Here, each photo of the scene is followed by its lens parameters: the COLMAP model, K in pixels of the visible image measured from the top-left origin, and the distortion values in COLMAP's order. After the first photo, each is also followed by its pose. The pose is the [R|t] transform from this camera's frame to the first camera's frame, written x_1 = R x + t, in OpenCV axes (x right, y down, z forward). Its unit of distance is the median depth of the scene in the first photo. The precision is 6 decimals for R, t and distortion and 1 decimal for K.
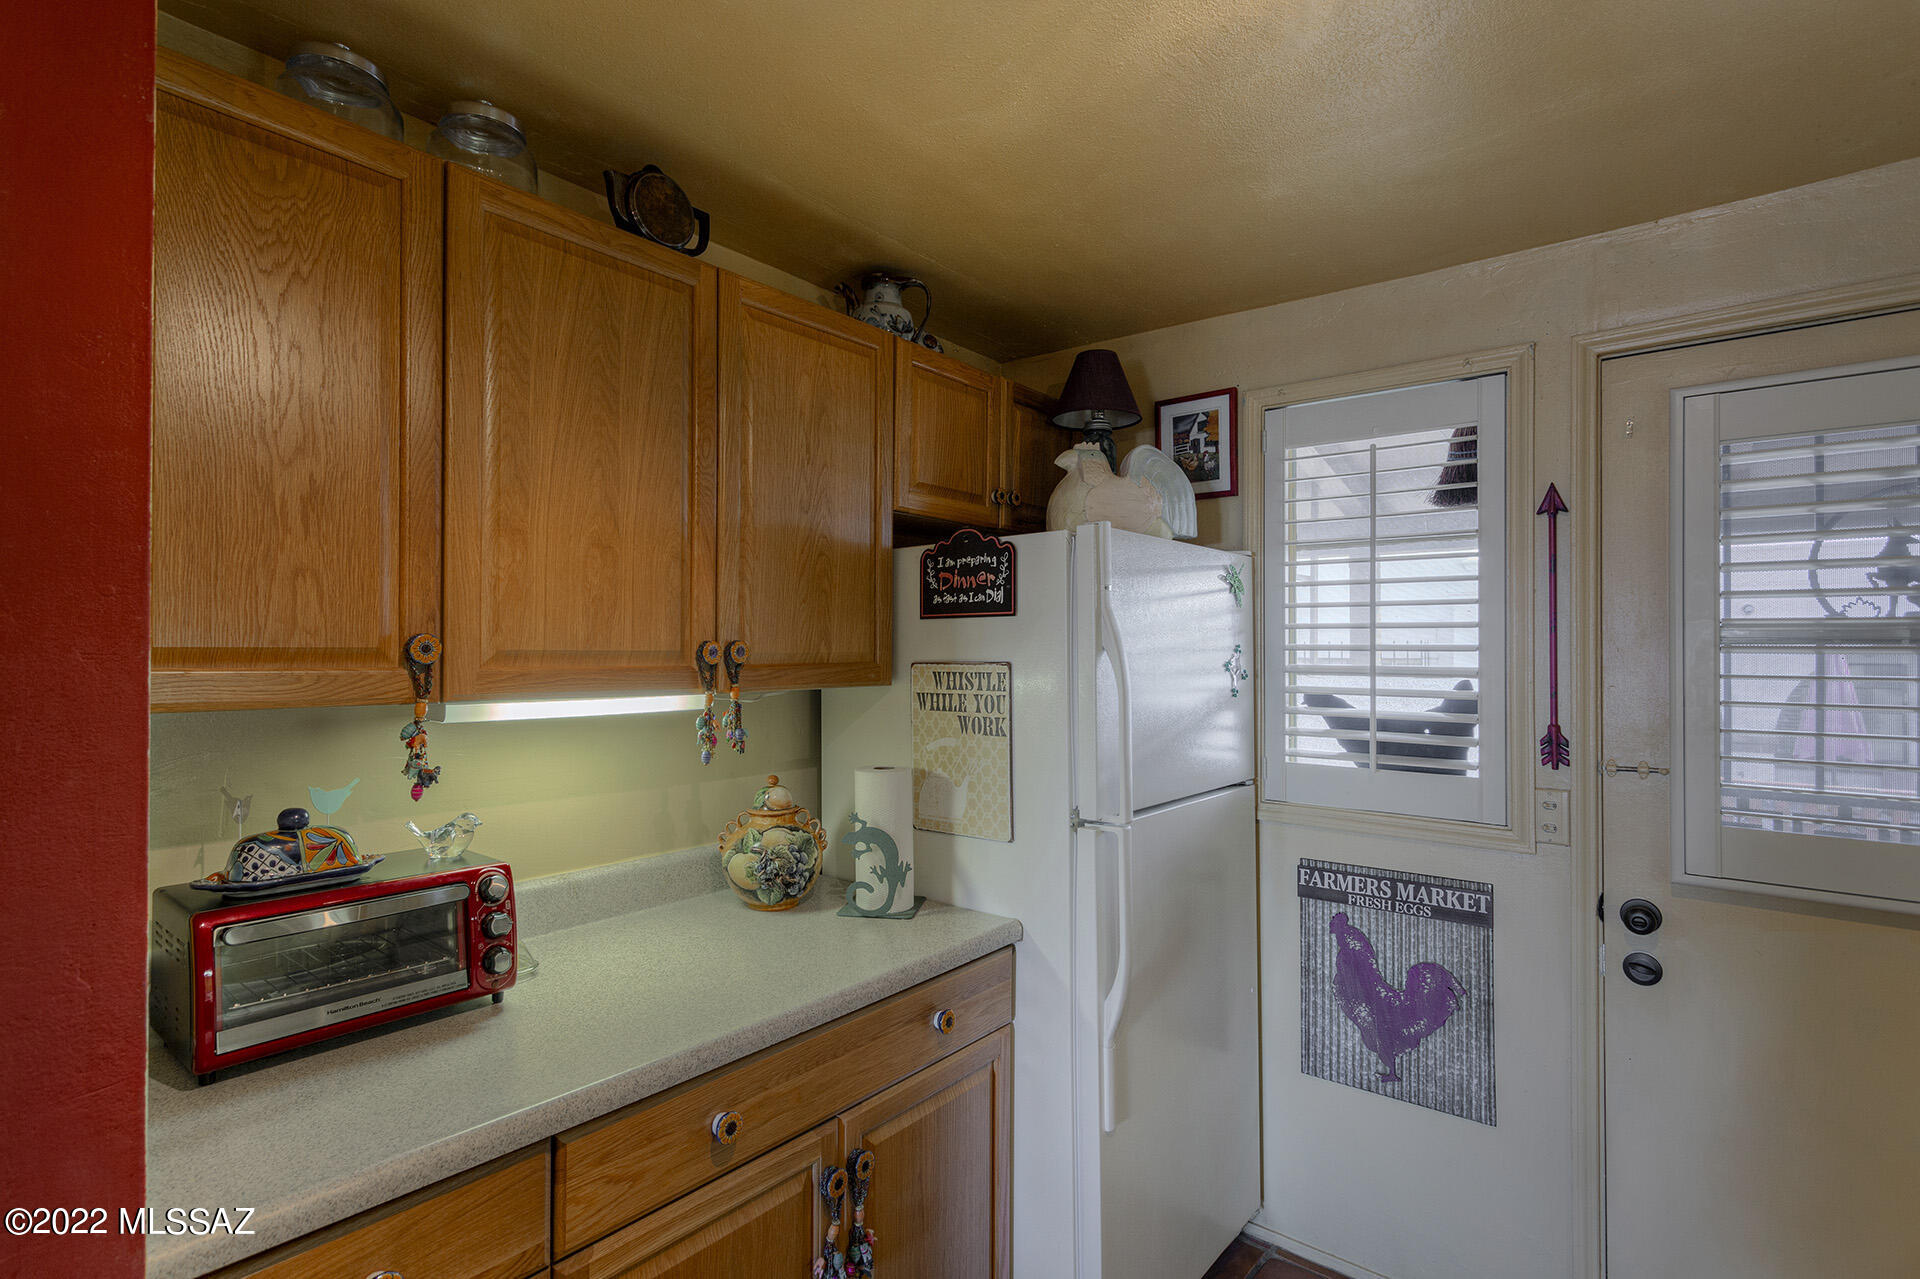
lens RADIAL K [[926.7, 0, 970.2], [0, 926.7, 643.1], [0, 0, 1]] dist [-0.001054, 0.001695]
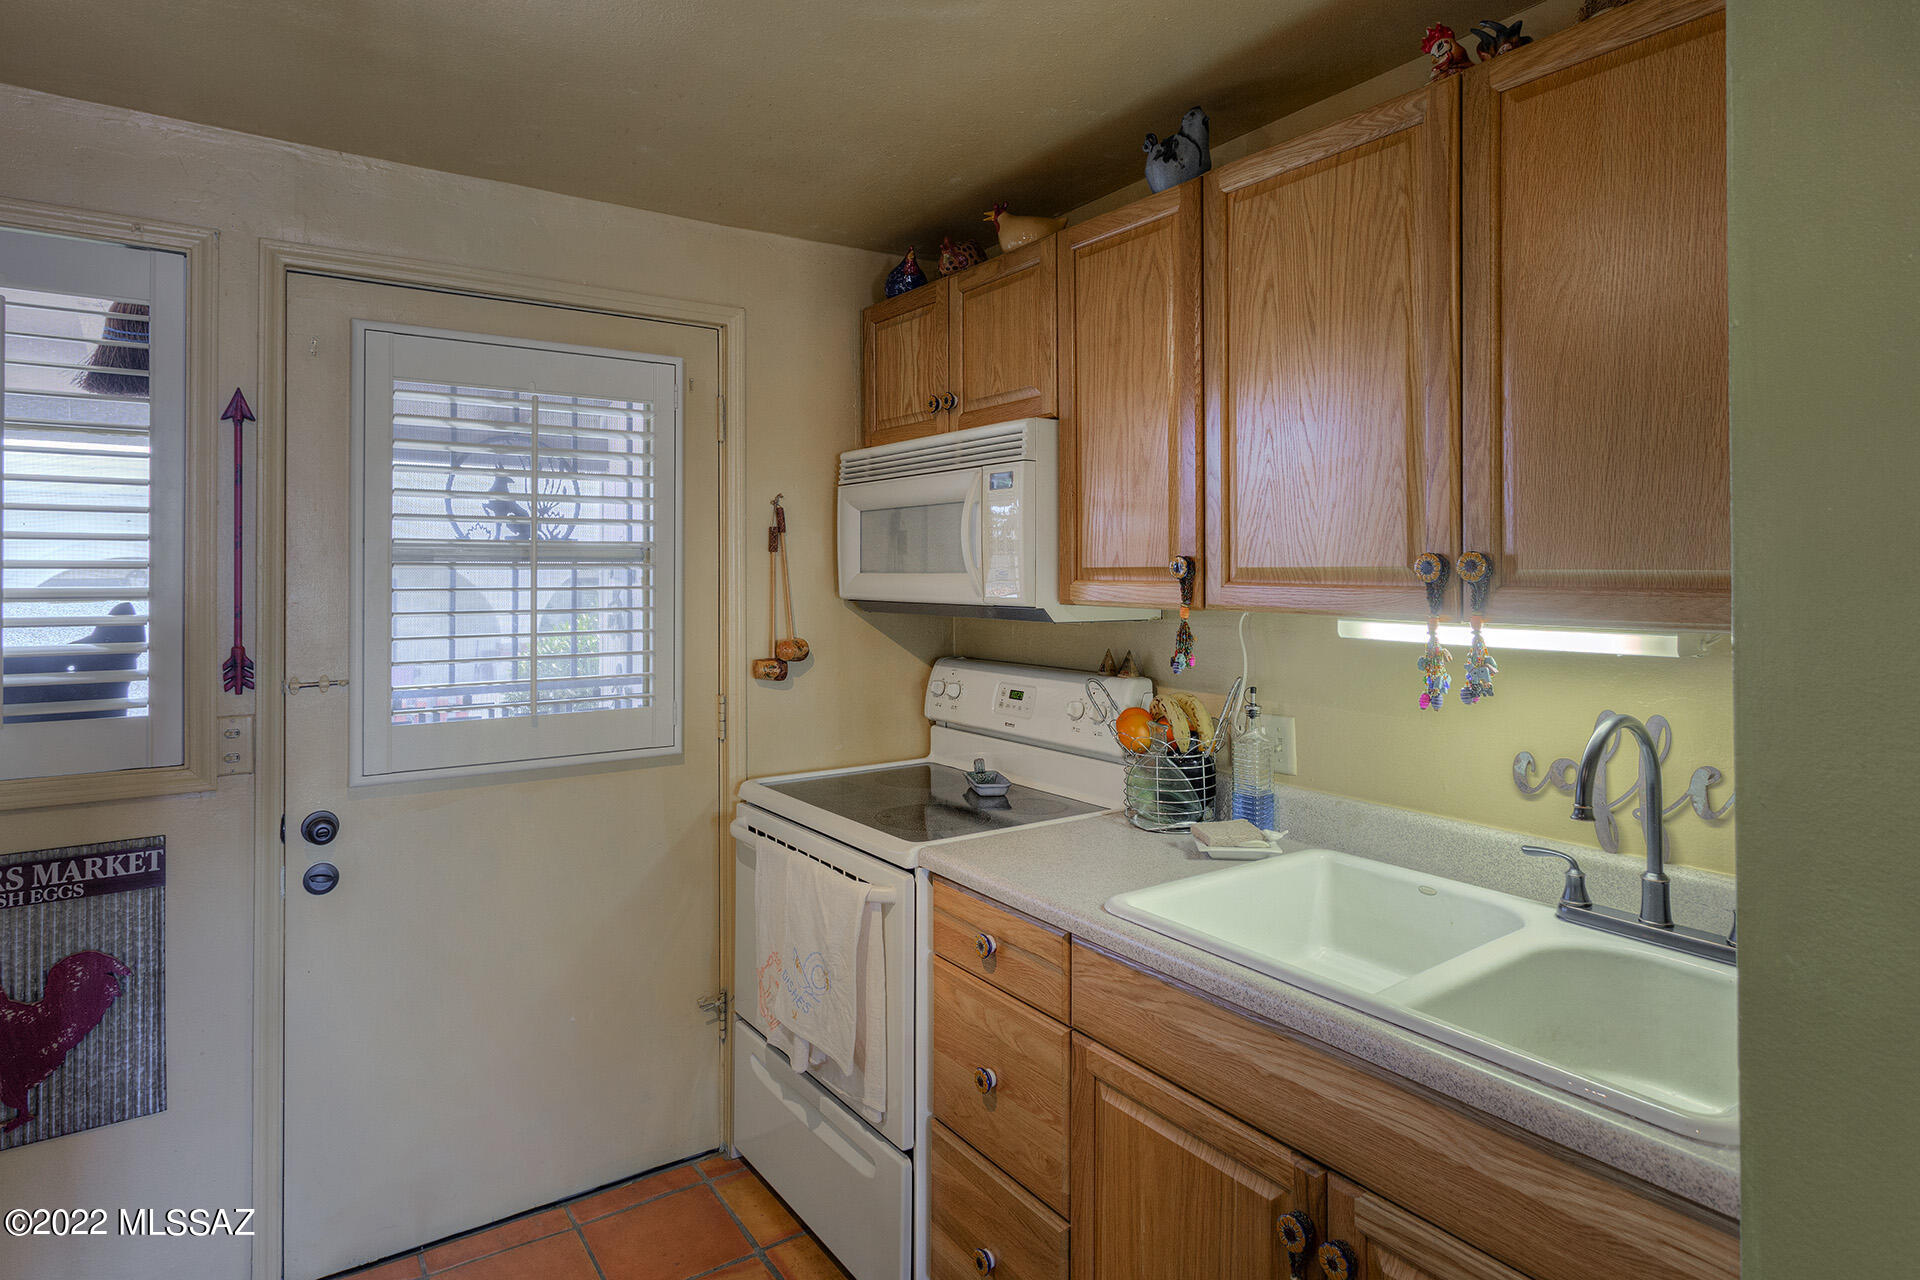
lens RADIAL K [[987.4, 0, 864.1], [0, 987.4, 563.8], [0, 0, 1]] dist [-0.003390, -0.000300]
pose [[0.325727, 0.000036, 0.945464, -0.101101], [-0.005115, 0.999985, 0.001724, -0.000393], [-0.945450, -0.005398, 0.325722, 0.076474]]
